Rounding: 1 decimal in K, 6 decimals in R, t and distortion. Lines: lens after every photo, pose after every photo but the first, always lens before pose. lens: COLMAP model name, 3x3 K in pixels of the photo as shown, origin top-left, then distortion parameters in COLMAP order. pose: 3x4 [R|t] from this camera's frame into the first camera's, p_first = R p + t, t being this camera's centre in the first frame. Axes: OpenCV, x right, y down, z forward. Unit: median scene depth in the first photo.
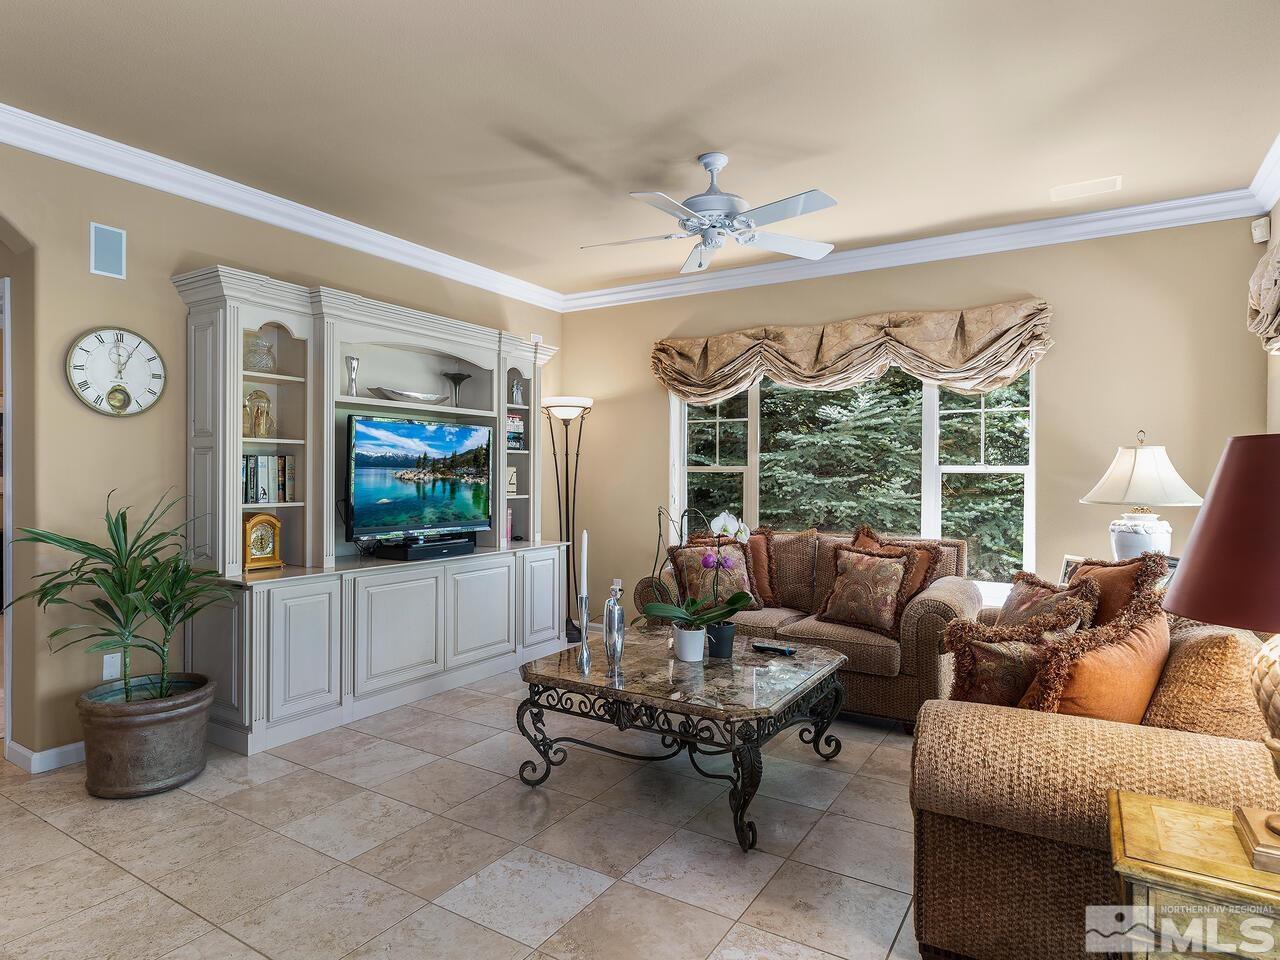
lens RADIAL K [[737.6, 0, 641.5], [0, 737.6, 483.6], [0, 0, 1]] dist [-0.008509, 0.002346]
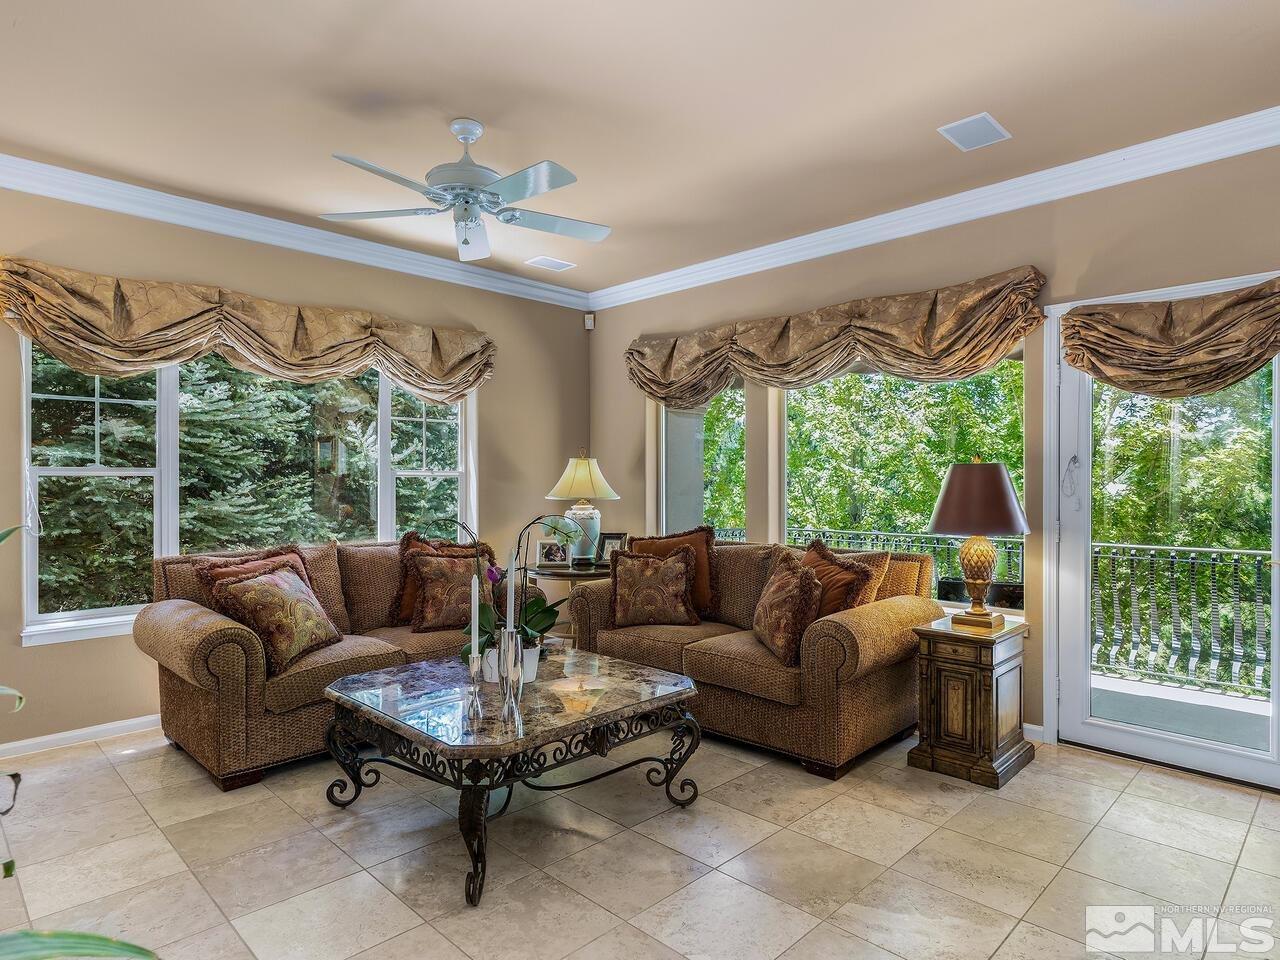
lens RADIAL K [[737.6, 0, 641.5], [0, 737.6, 483.6], [0, 0, 1]] dist [-0.008509, 0.002346]
pose [[0.216600, -0.009276, 0.976216, -0.541132], [0.014088, 0.999880, 0.006376, -0.007023], [-0.976159, 0.012372, 0.216704, 0.443520]]
